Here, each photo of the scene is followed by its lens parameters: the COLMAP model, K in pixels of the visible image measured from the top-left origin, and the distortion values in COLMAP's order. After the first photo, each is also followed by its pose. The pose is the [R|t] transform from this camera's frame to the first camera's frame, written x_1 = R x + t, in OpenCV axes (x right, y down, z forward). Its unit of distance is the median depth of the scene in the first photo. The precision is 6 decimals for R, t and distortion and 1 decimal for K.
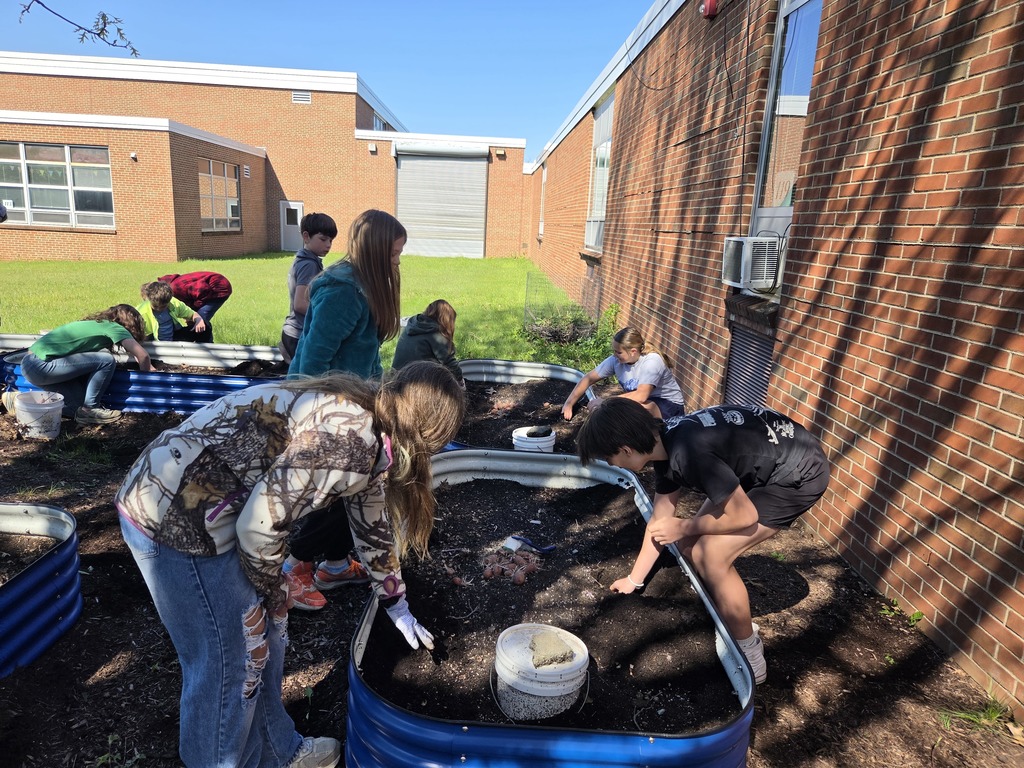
lens RADIAL K [[671.0, 0, 511.5], [0, 671.0, 369.1], [0, 0, 1]] dist [0.053510, -0.037327]
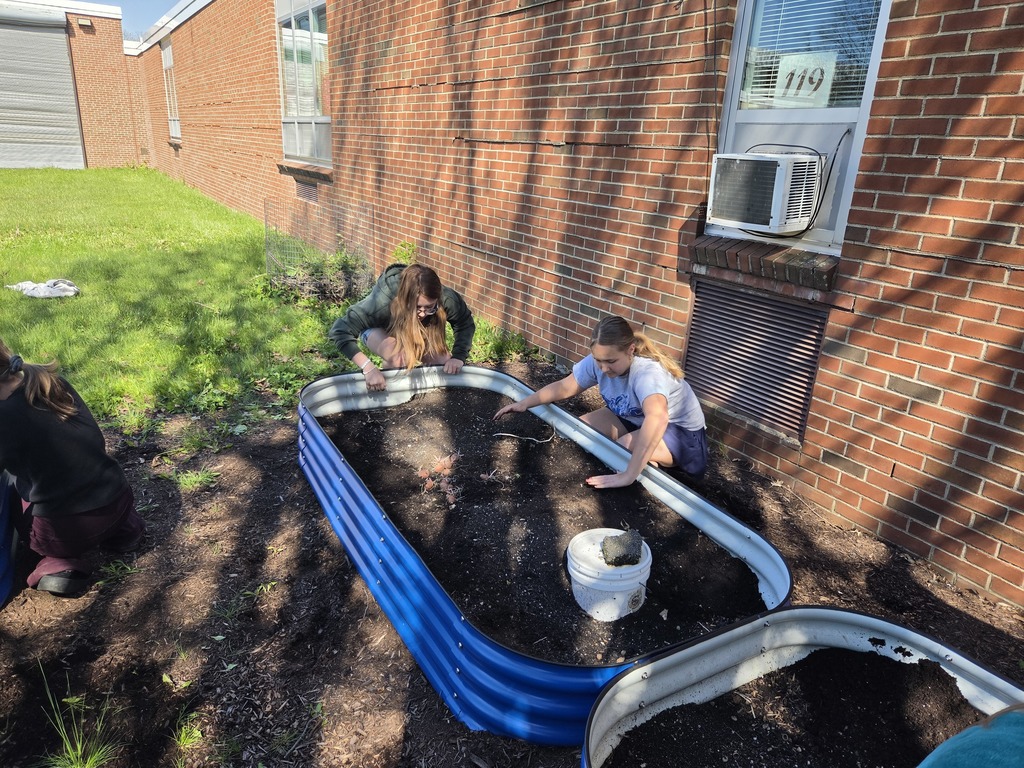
lens RADIAL K [[671.0, 0, 511.5], [0, 671.0, 369.1], [0, 0, 1]] dist [0.053510, -0.037327]
pose [[0.862187, -0.159450, 0.480842, -0.154305], [0.095141, 0.983251, 0.155456, -0.077732], [-0.497576, -0.088284, 0.862916, 0.357035]]
